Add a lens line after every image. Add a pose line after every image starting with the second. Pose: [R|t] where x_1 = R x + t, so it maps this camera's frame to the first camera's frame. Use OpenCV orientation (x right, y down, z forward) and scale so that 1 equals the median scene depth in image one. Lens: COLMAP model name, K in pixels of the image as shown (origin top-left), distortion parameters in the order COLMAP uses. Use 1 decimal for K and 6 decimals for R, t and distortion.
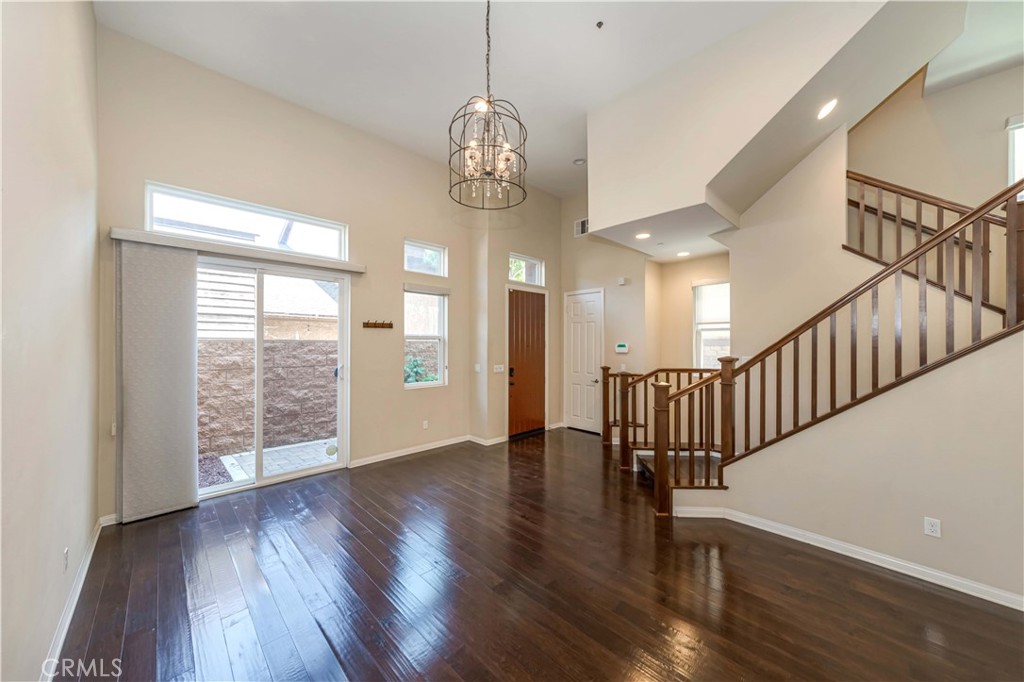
lens RADIAL K [[360.0, 0, 511.1], [0, 360.0, 342.4], [0, 0, 1]] dist [0.000521, 0.001180]
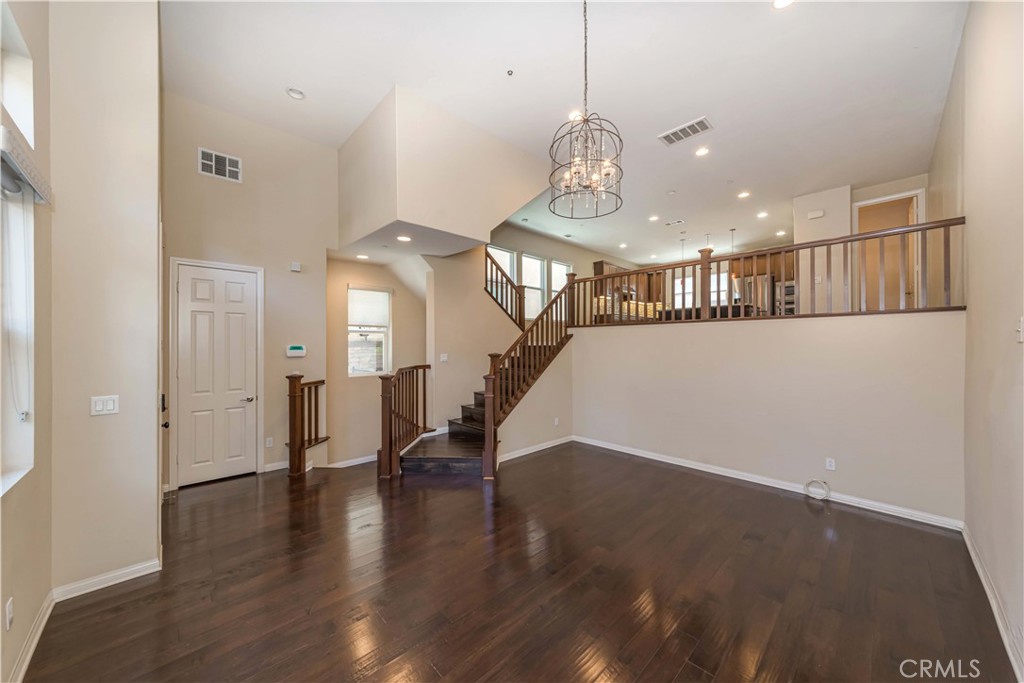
lens RADIAL K [[360.0, 0, 510.5], [0, 360.0, 340.2], [0, 0, 1]] dist [0.000521, 0.001180]
pose [[0.022024, 0.011704, 0.999689, -0.521833], [0.010245, 0.999876, -0.011932, 0.007709], [-0.999705, 0.010505, 0.021901, 0.555312]]
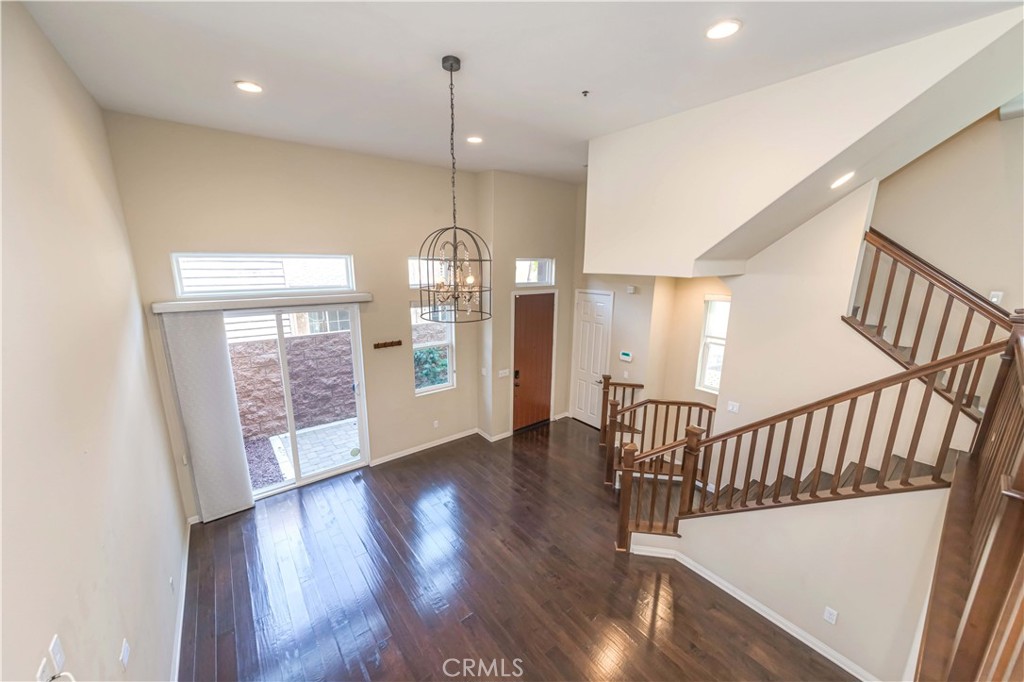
lens RADIAL K [[374.3, 0, 511.7], [0, 374.3, 339.8], [0, 0, 1]] dist [0.000725, -0.000575]
pose [[0.994150, 0.032773, -0.102920, 0.104618], [-0.009538, 0.975772, 0.218583, -0.278743], [0.107590, -0.216323, 0.970376, -0.044065]]
